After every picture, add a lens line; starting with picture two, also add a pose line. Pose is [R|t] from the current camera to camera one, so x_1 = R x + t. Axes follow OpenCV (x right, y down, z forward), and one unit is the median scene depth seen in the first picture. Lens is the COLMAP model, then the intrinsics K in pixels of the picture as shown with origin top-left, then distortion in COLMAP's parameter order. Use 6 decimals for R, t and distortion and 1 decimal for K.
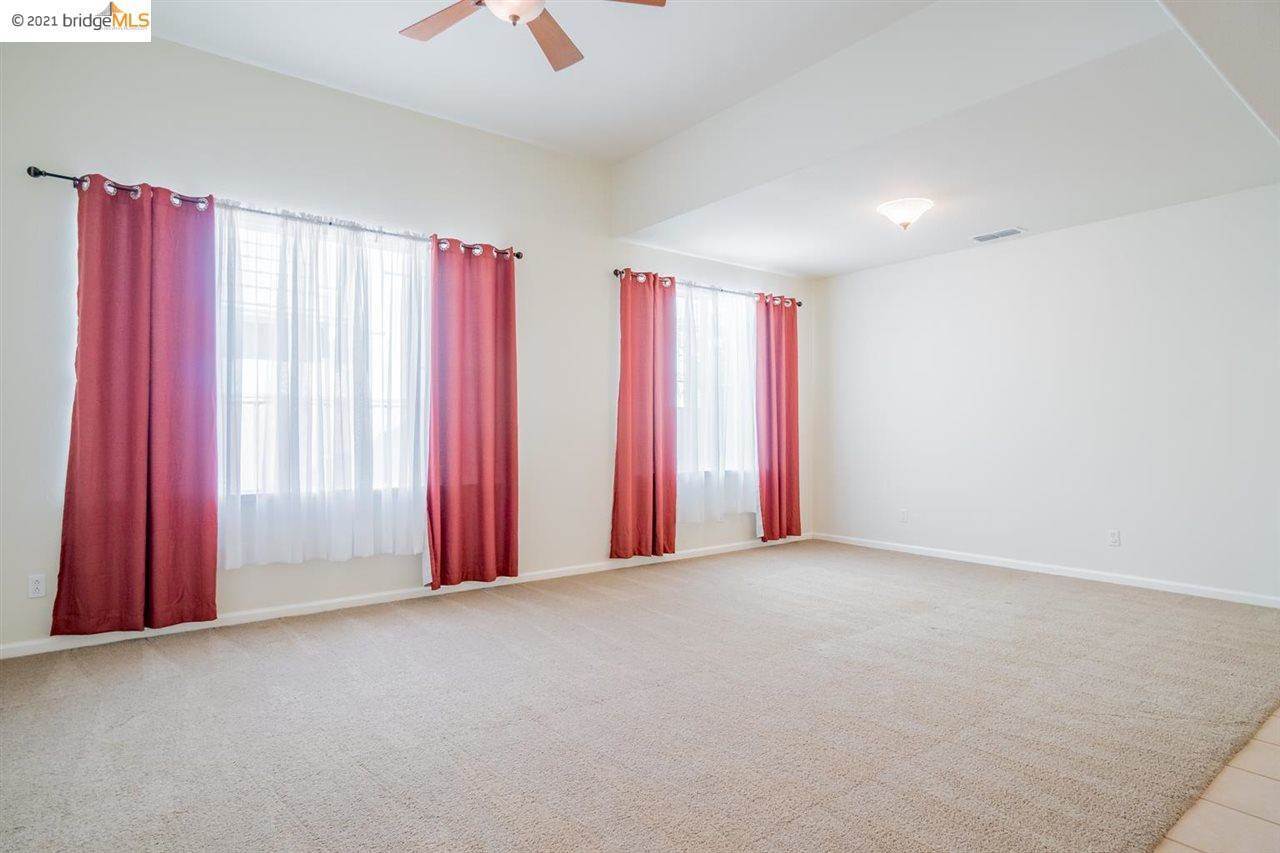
lens RADIAL K [[693.0, 0, 631.7], [0, 693.0, 424.9], [0, 0, 1]] dist [-0.042485, 0.022916]
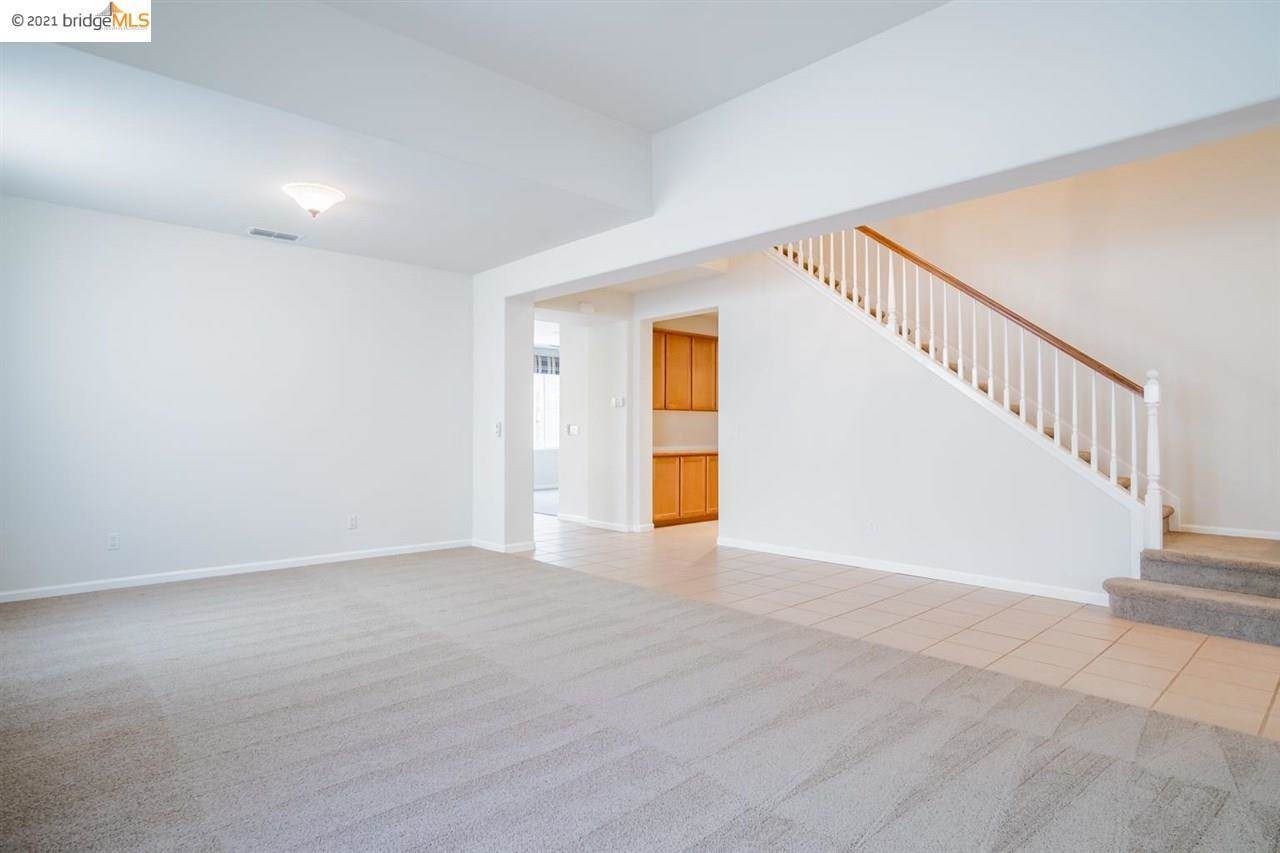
lens RADIAL K [[693.0, 0, 631.7], [0, 693.0, 424.9], [0, 0, 1]] dist [-0.042485, 0.022916]
pose [[-0.090080, 0.017099, 0.995788, -0.431437], [-0.013721, 0.999736, -0.018408, 0.007768], [-0.995840, -0.015321, -0.089821, 0.497413]]
